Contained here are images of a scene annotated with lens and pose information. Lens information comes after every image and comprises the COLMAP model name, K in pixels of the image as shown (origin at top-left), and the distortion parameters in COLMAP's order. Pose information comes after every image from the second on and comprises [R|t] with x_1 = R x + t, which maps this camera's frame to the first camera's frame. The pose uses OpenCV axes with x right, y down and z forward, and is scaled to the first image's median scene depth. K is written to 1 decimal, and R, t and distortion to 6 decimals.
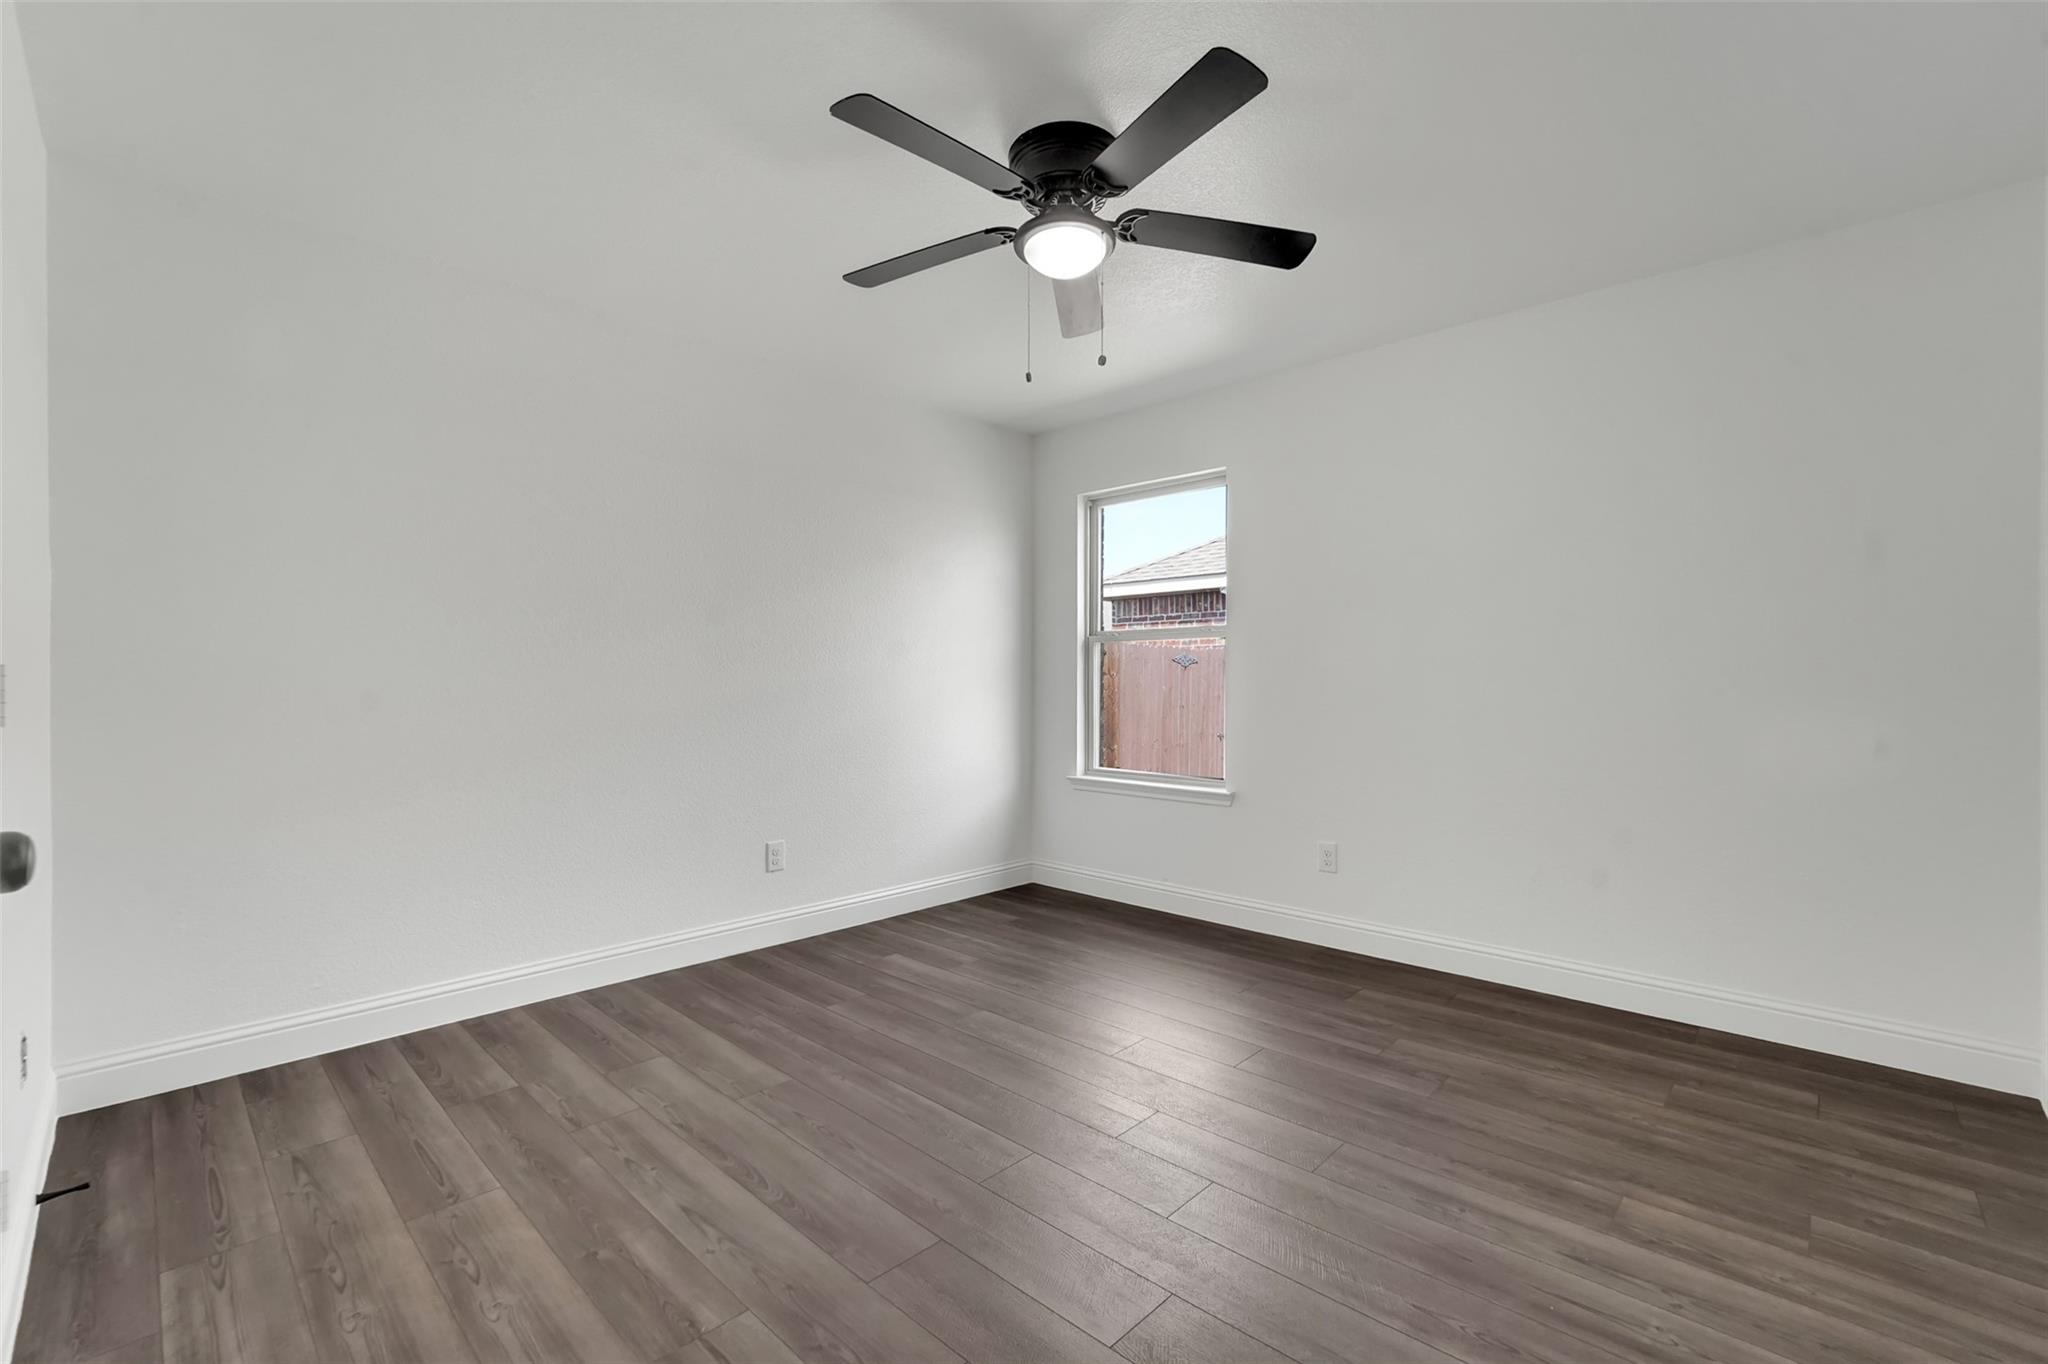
lens RADIAL K [[865.1, 0, 1024.0], [0, 865.1, 682.0], [0, 0, 1]] dist [0.000368, 0.000060]
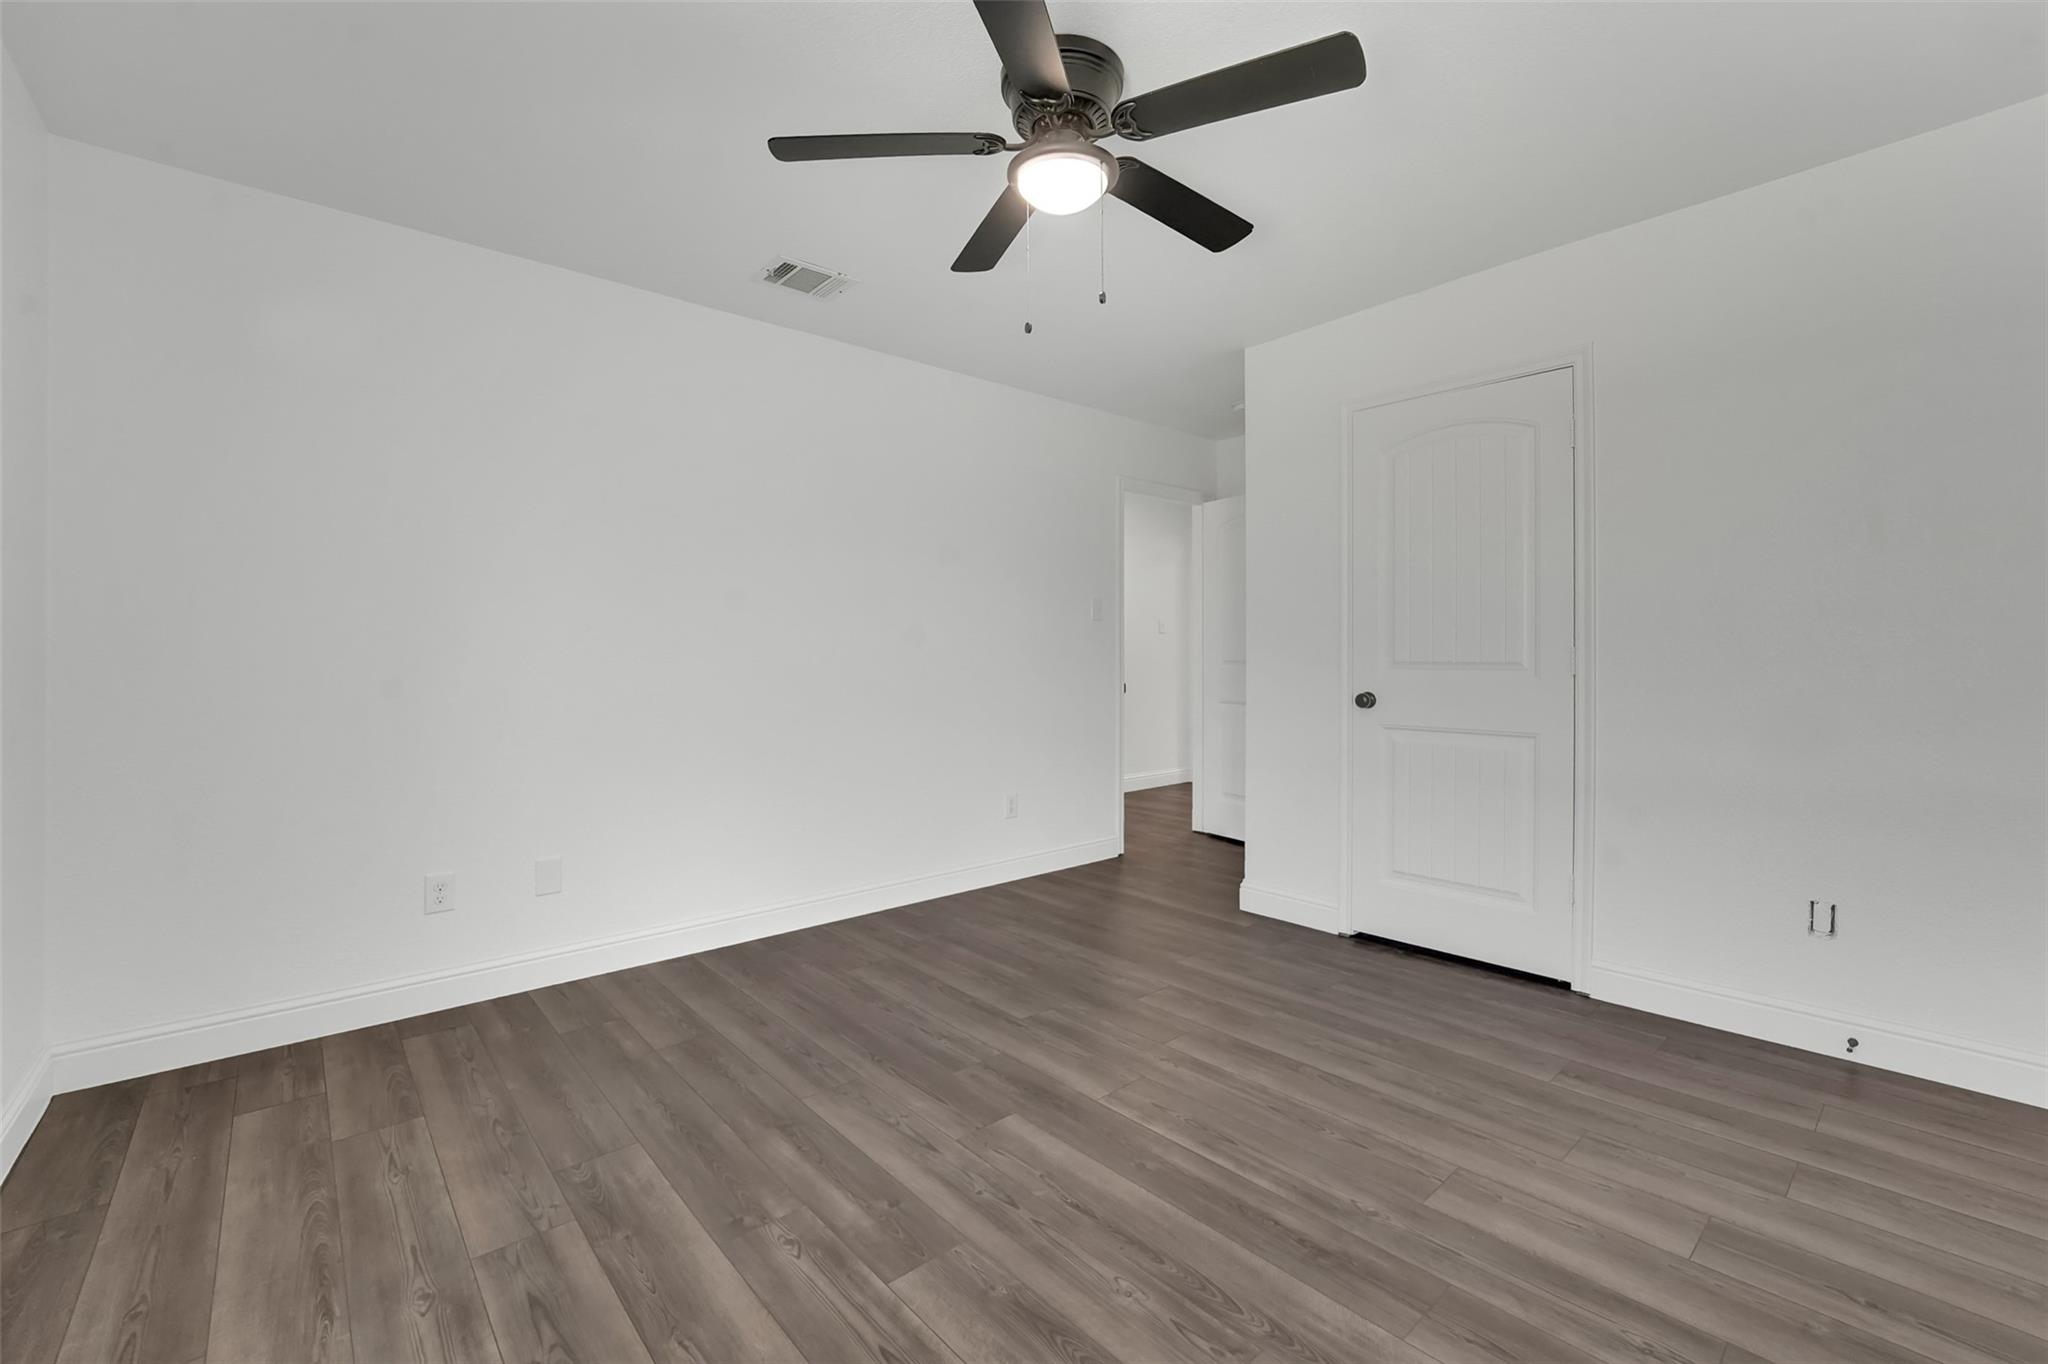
lens RADIAL K [[865.1, 0, 1024.0], [0, 865.1, 682.0], [0, 0, 1]] dist [0.000368, 0.000060]
pose [[-0.995022, 0.005741, 0.099486, -0.007520], [0.007554, 0.999812, 0.017848, 0.005943], [-0.099365, 0.018510, -0.994879, 1.917183]]
